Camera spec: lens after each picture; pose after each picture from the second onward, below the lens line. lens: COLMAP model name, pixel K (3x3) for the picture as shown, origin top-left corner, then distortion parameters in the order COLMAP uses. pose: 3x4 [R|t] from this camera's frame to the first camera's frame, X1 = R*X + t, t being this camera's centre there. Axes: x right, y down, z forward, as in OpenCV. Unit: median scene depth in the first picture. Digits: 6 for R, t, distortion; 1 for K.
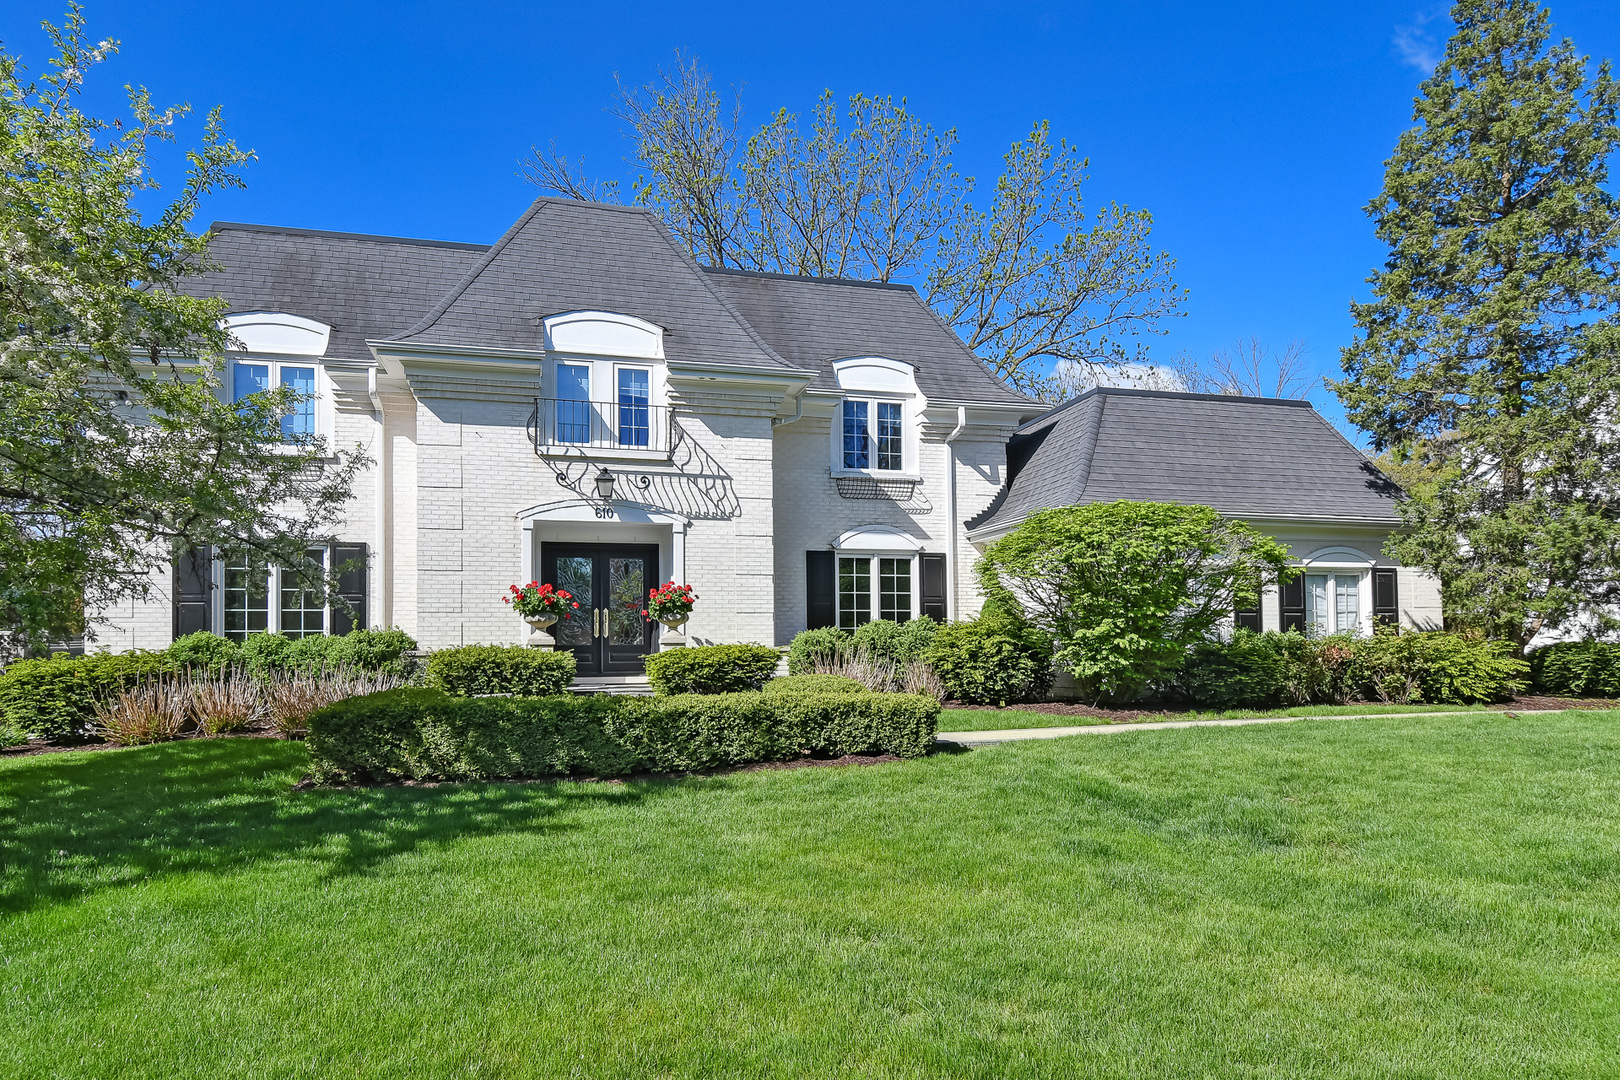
lens RADIAL K [[907.3, 0, 808.5], [0, 907.3, 596.3], [0, 0, 1]] dist [0.005397, -0.018730]
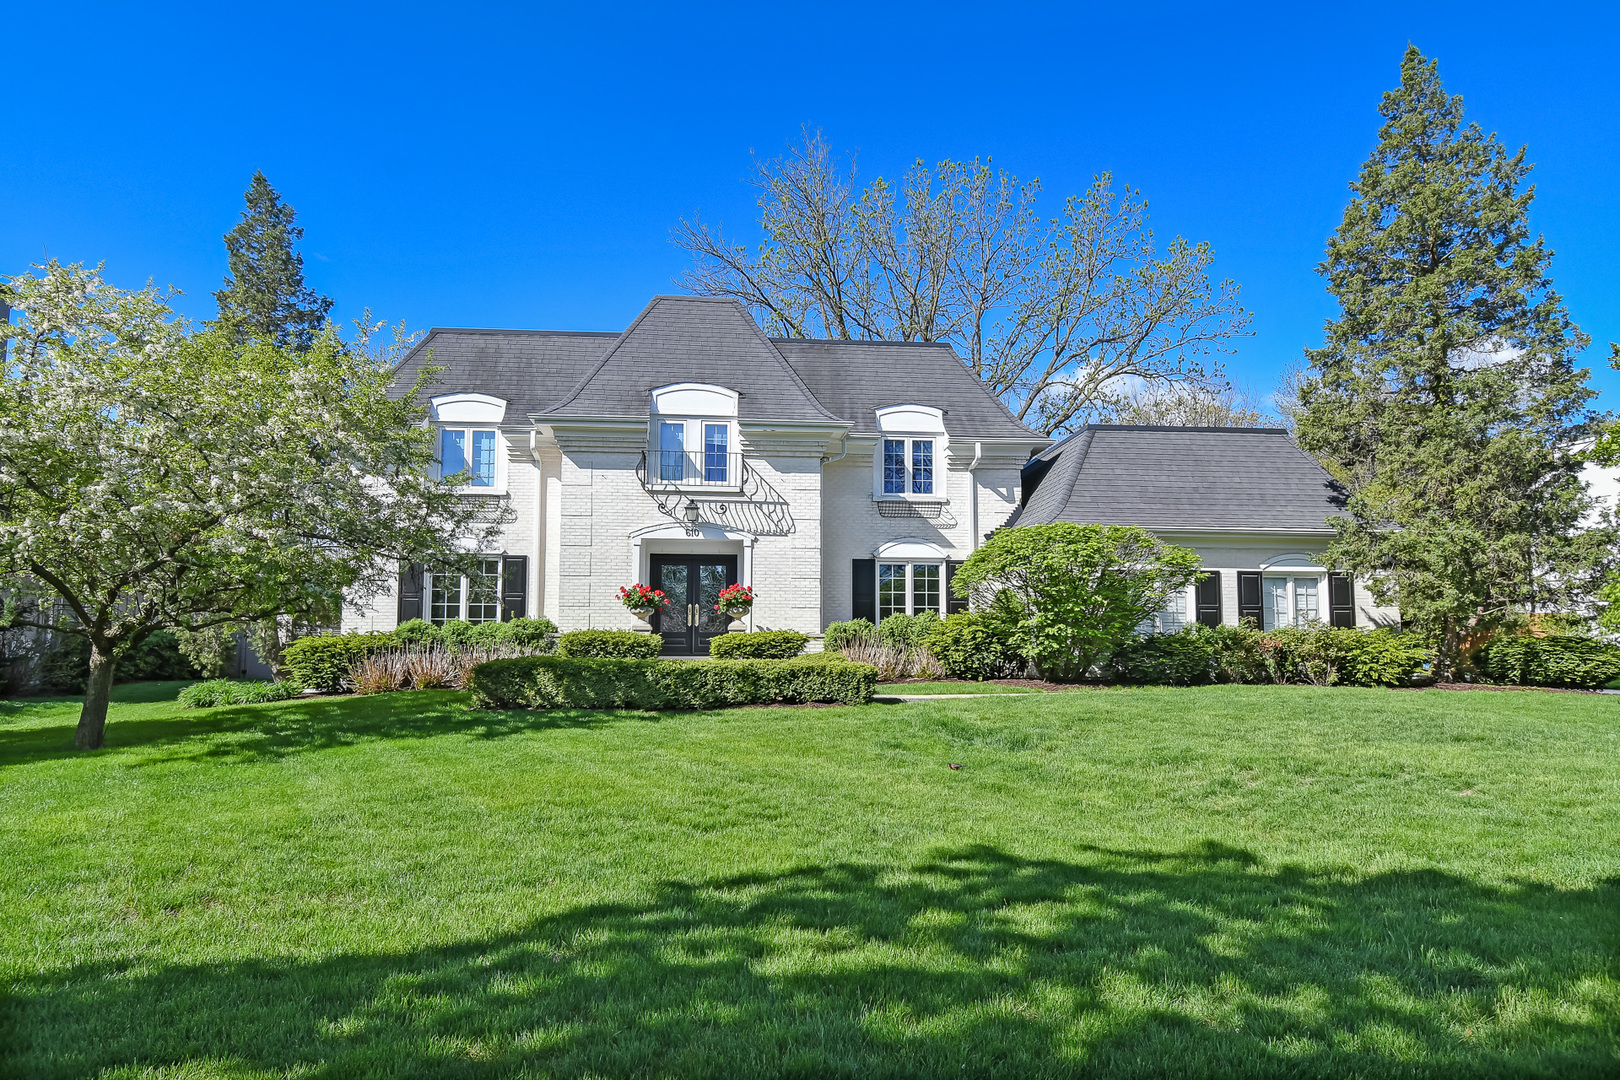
lens RADIAL K [[882.7, 0, 810.0], [0, 882.7, 540.0], [0, 0, 1]] dist [-0.000880, -0.000196]
pose [[0.985229, -0.008416, -0.171037, 0.167219], [-0.002276, 0.998060, -0.062222, 0.000184], [0.171229, 0.061692, 0.983298, -0.248737]]
